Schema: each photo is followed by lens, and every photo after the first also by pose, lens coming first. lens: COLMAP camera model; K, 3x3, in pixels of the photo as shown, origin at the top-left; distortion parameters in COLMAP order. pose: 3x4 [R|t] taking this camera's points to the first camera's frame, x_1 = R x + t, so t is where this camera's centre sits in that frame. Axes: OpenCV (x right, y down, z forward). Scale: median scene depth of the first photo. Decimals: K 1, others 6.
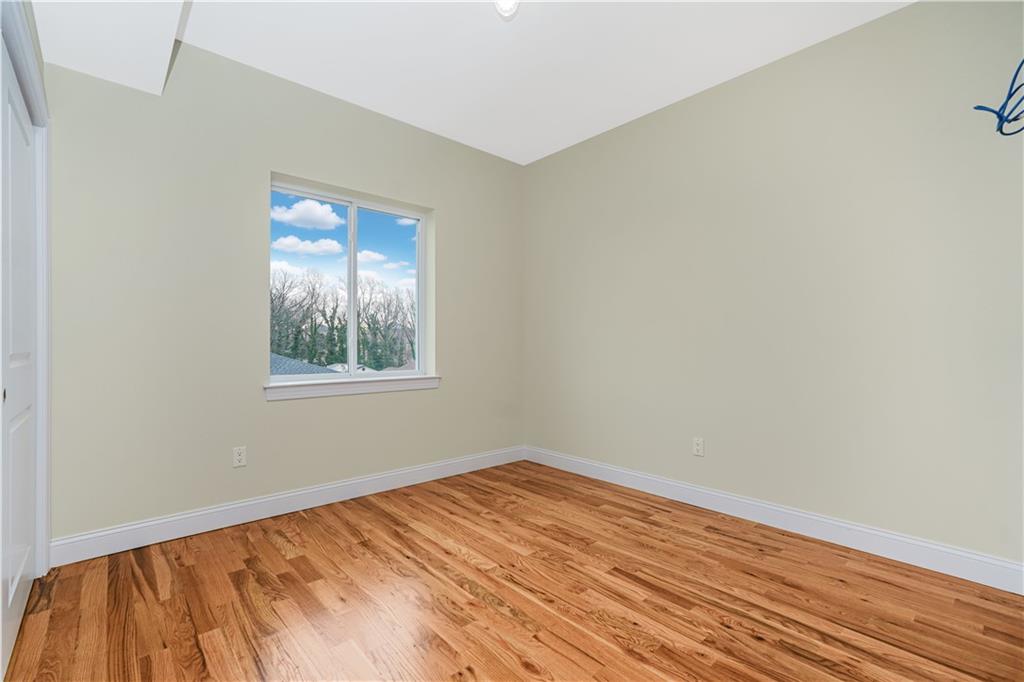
lens RADIAL K [[458.9, 0, 510.3], [0, 458.9, 344.5], [0, 0, 1]] dist [0.011566, 0.000333]
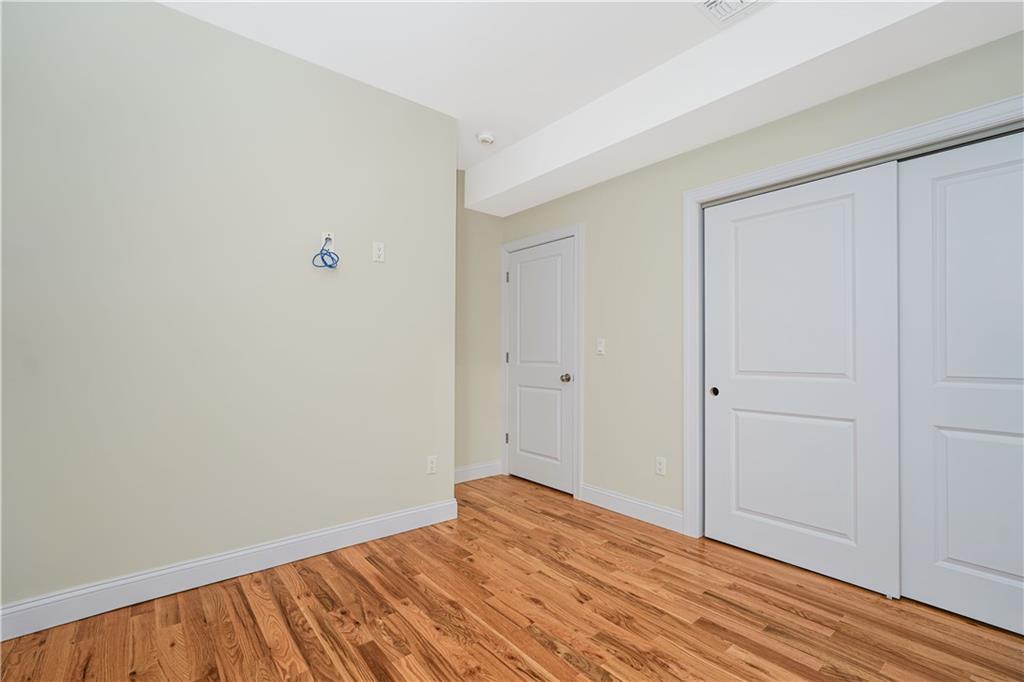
lens RADIAL K [[458.9, 0, 510.3], [0, 458.9, 344.5], [0, 0, 1]] dist [0.011566, 0.000333]
pose [[-0.999390, -0.002645, 0.034826, 0.068074], [-0.003057, 0.999926, -0.011789, -0.042153], [-0.034792, -0.011888, -0.999324, 2.085531]]
